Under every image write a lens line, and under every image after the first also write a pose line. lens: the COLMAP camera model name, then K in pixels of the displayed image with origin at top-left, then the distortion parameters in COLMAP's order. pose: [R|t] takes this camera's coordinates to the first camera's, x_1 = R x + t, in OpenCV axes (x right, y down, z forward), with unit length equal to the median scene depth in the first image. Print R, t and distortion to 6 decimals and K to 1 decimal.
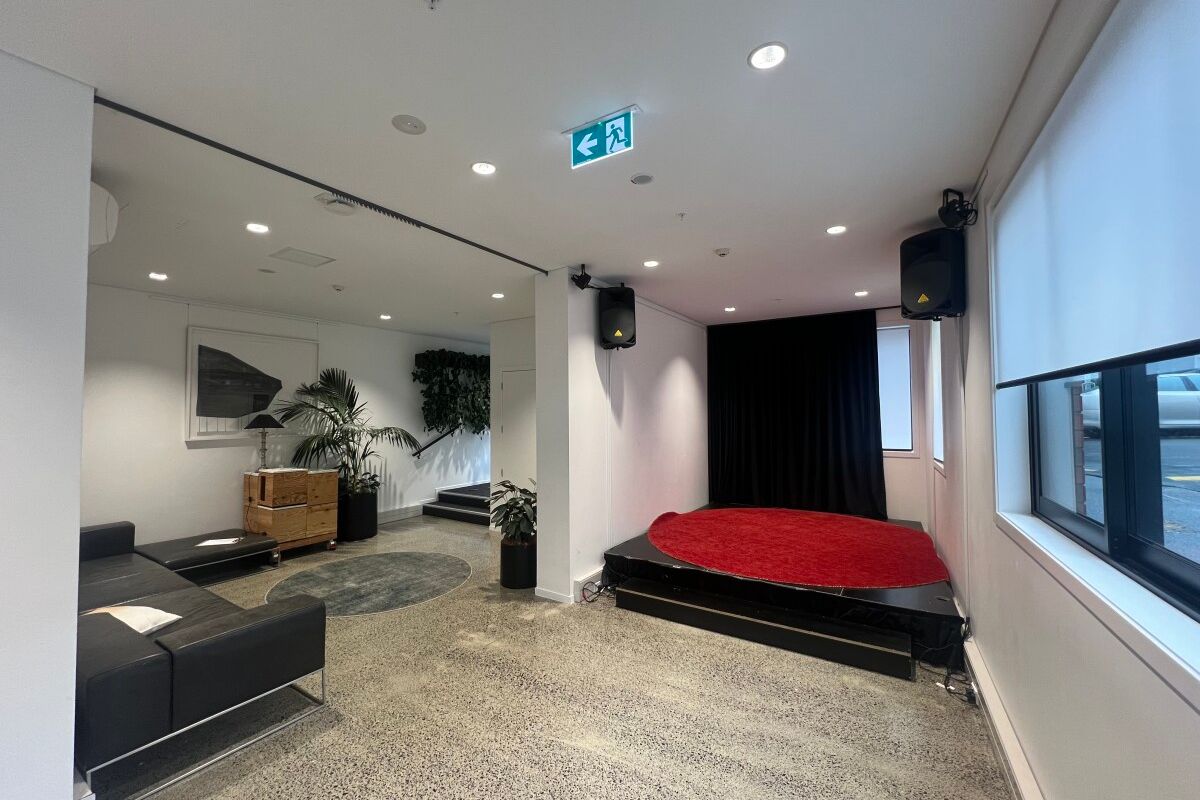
lens RADIAL K [[467.0, 0, 597.9], [0, 467.0, 401.4], [0, 0, 1]] dist [-0.007374, 0.000303]
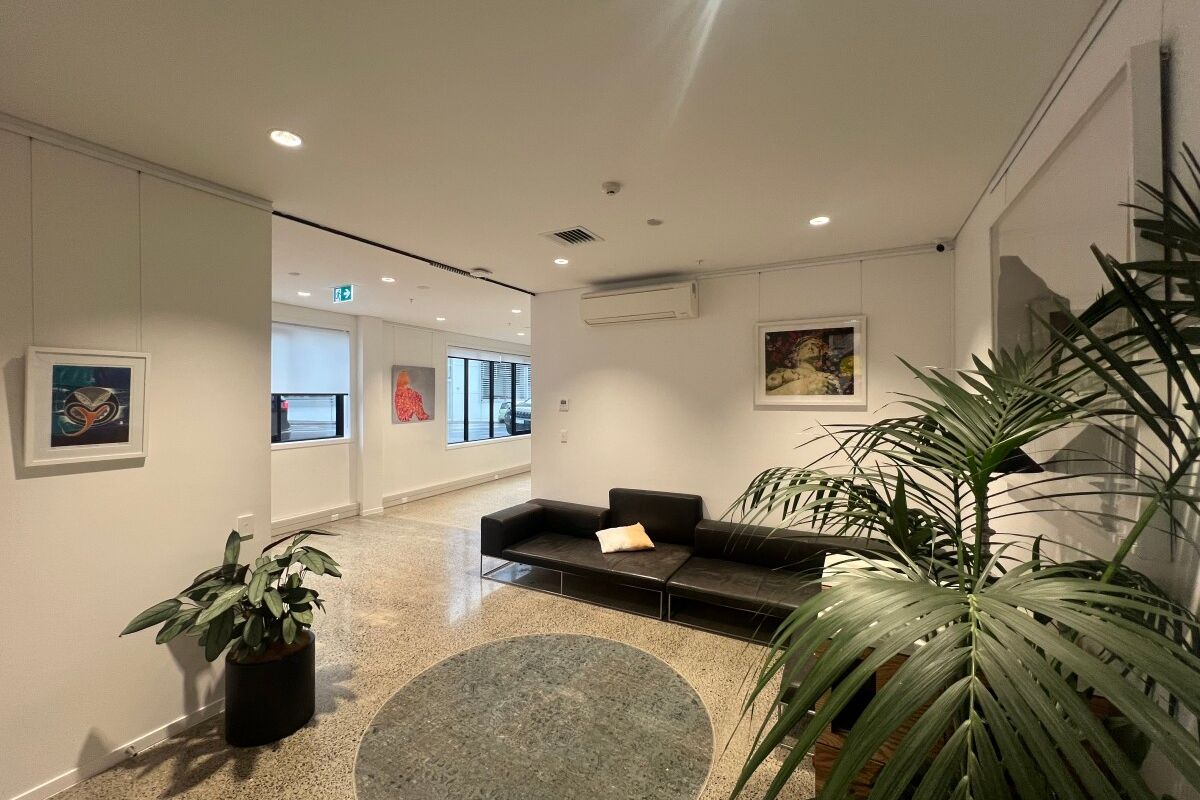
lens RADIAL K [[467.0, 0, 599.4], [0, 467.0, 396.1], [0, 0, 1]] dist [-0.007374, 0.000303]
pose [[-0.996582, 0.003553, -0.082535, -0.549460], [0.006067, 0.999525, -0.030227, 0.022086], [0.082388, -0.030625, -0.996130, 1.723454]]
